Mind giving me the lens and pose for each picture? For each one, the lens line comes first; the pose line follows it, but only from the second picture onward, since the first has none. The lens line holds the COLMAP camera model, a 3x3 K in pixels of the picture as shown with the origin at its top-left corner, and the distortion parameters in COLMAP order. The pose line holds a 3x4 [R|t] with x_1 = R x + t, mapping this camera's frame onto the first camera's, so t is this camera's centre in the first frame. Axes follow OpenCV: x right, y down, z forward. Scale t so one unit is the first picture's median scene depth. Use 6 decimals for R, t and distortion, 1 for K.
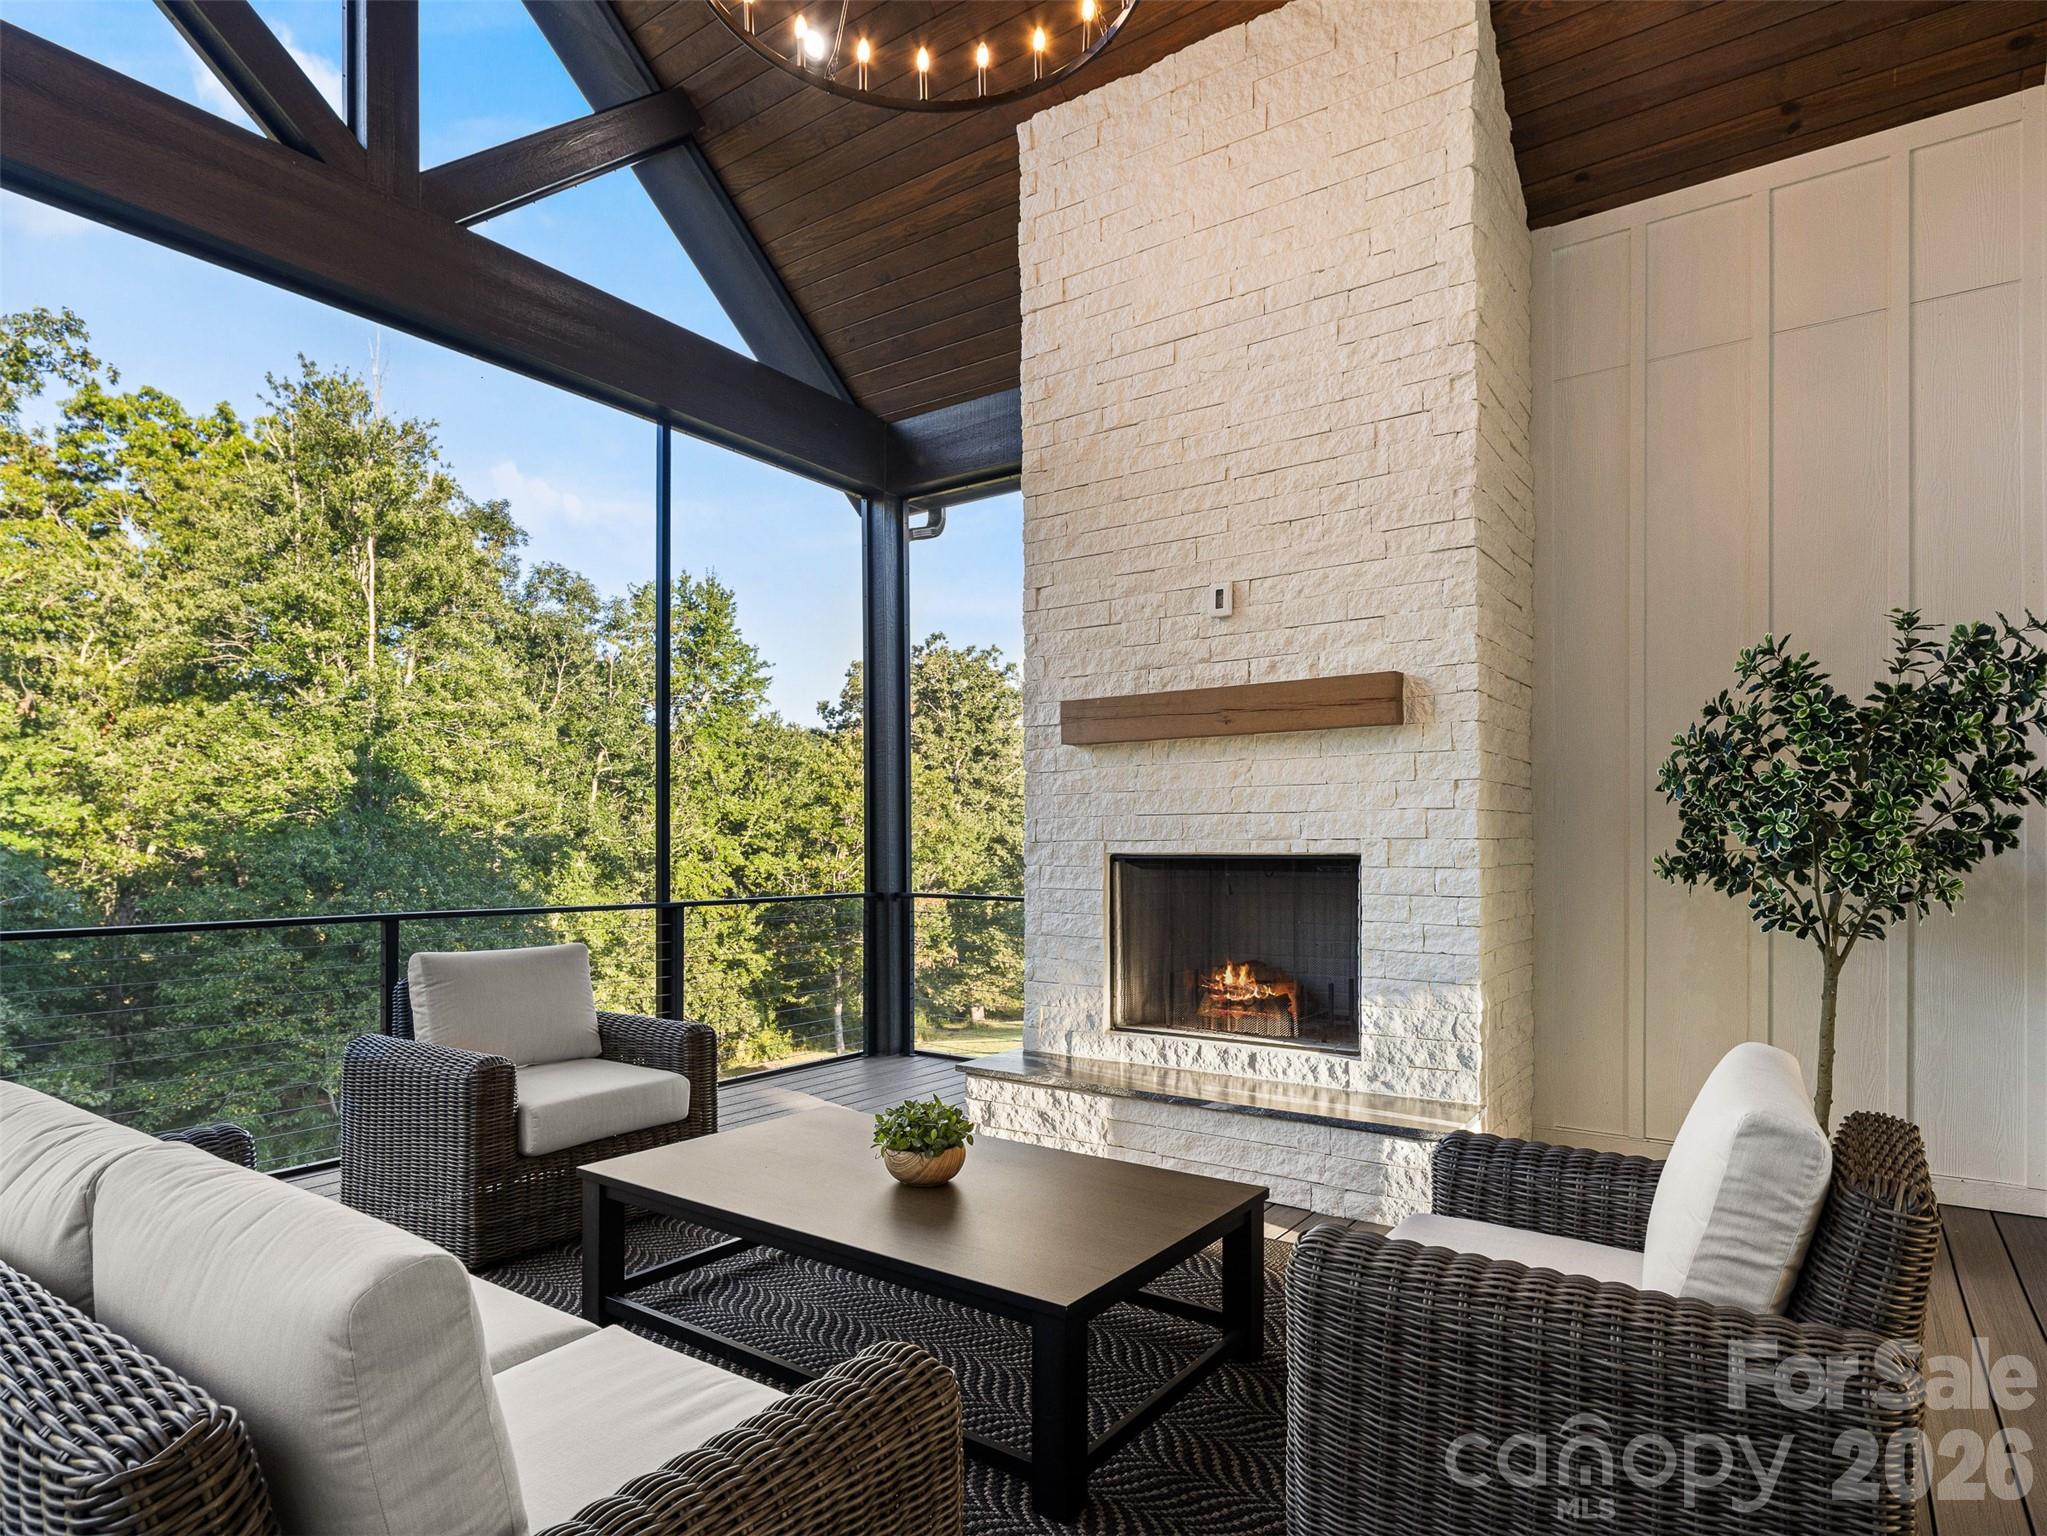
lens RADIAL K [[1112.3, 0, 1039.6], [0, 1112.3, 846.5], [0, 0, 1]] dist [-0.006636, 0.000065]
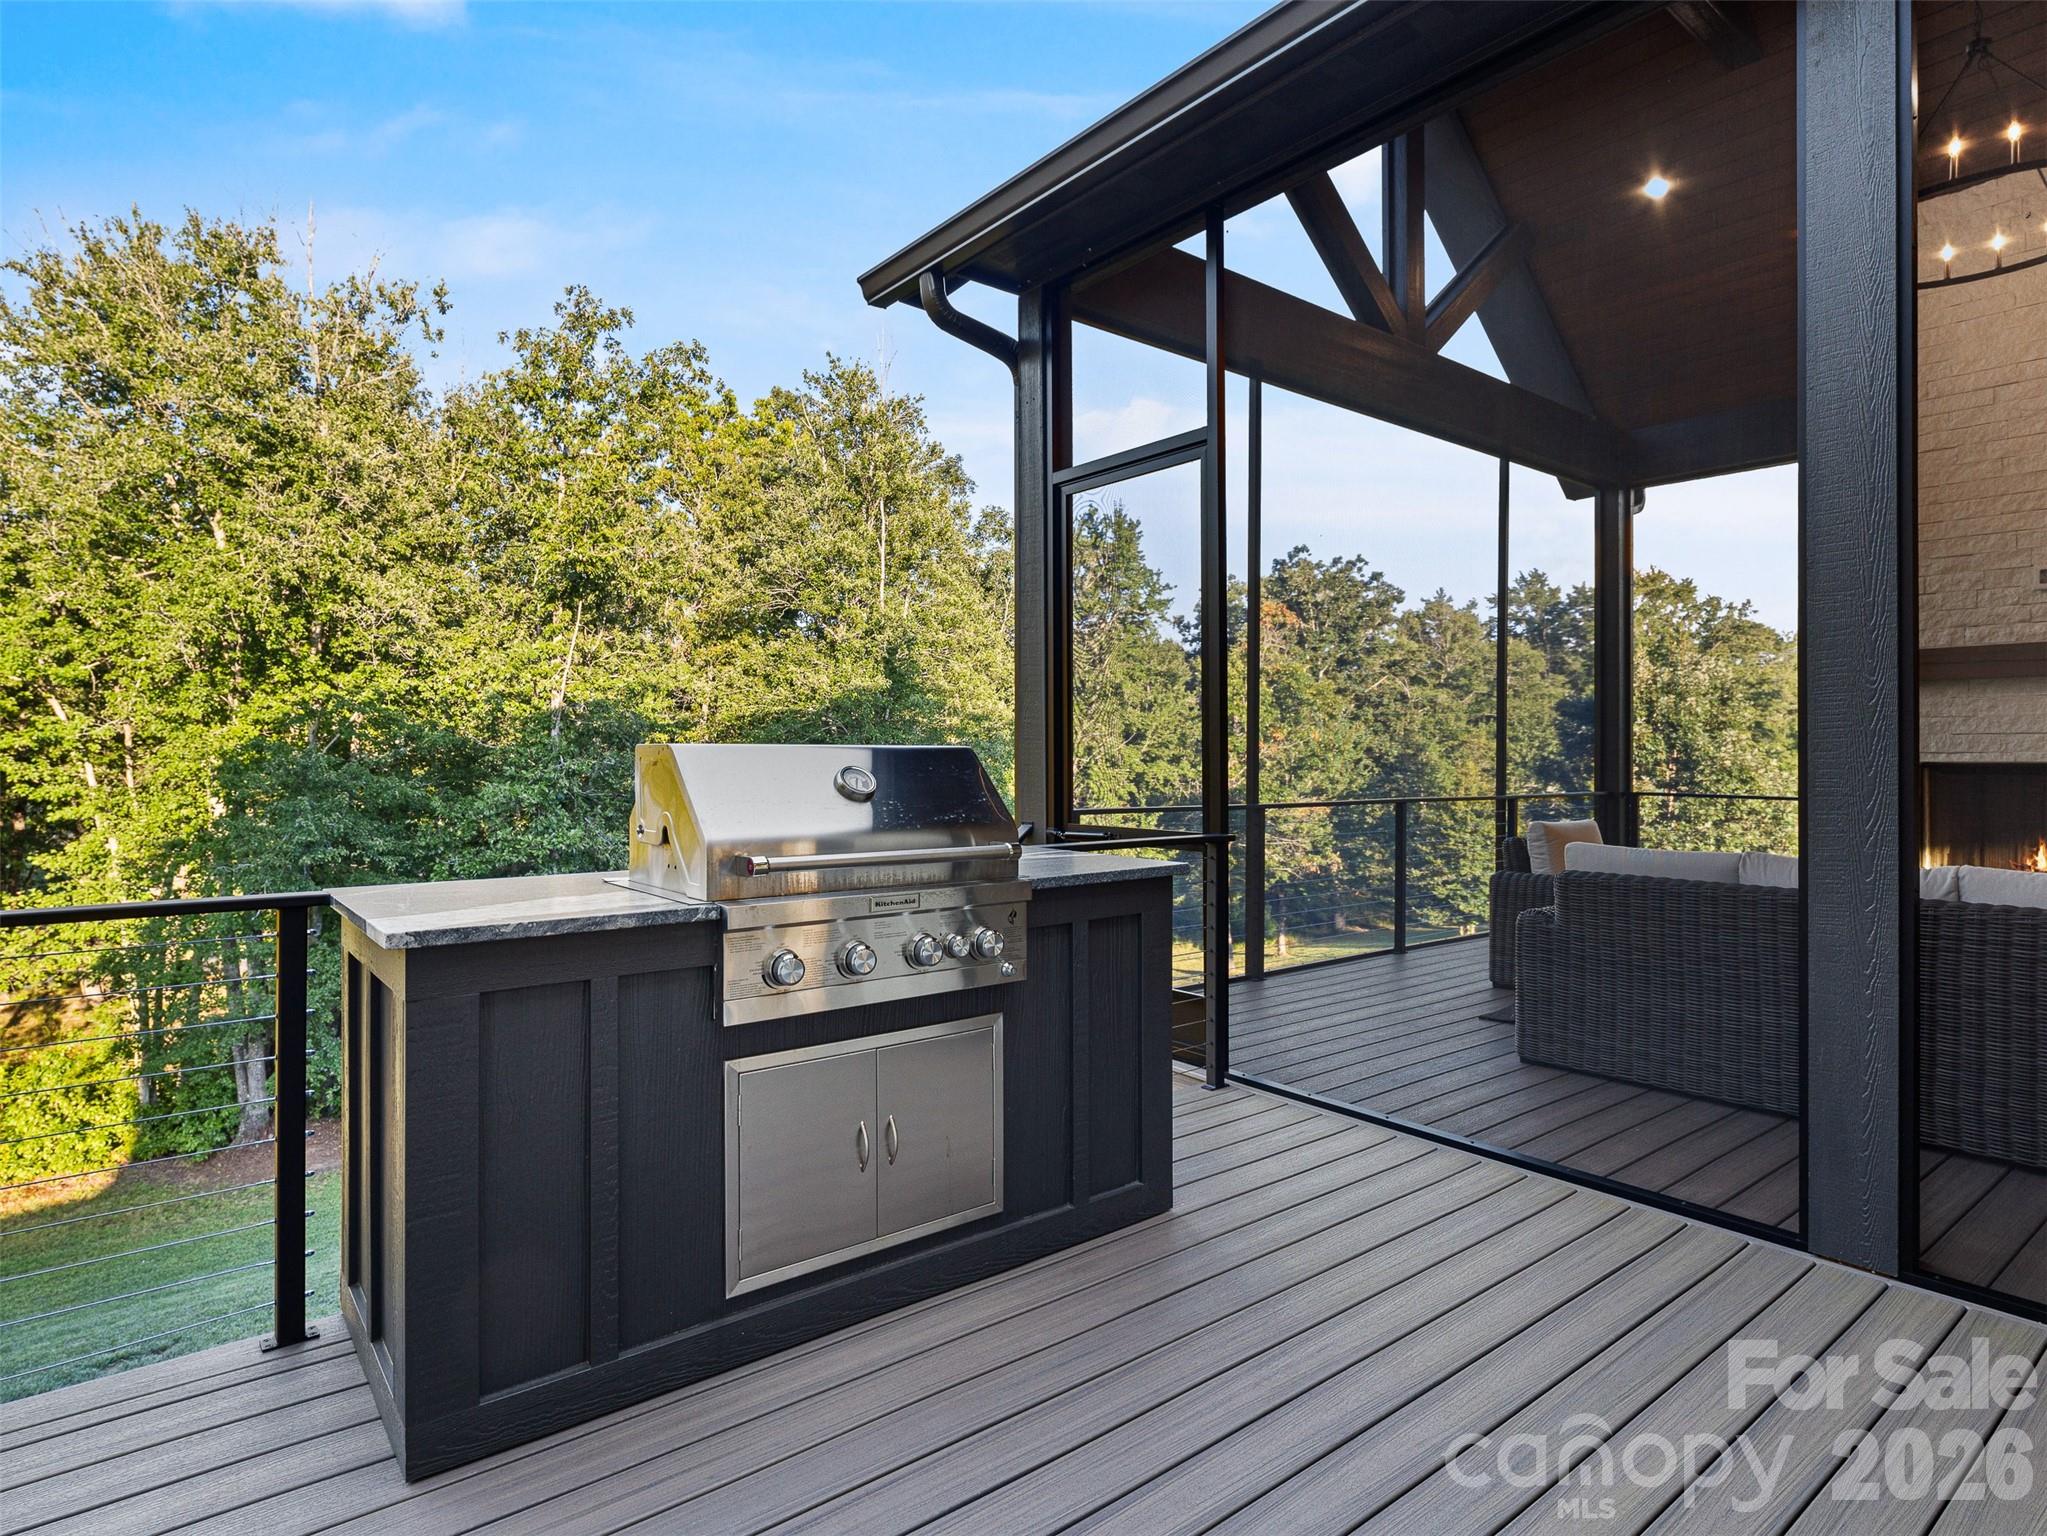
lens RADIAL K [[1112.3, 0, 1018.5], [0, 1112.3, 755.7], [0, 0, 1]] dist [-0.006636, 0.000065]
pose [[0.959228, 0.002286, -0.282624, -0.080683], [-0.002058, 0.999997, 0.001104, -0.000084], [0.282626, -0.000477, 0.959230, -0.080722]]
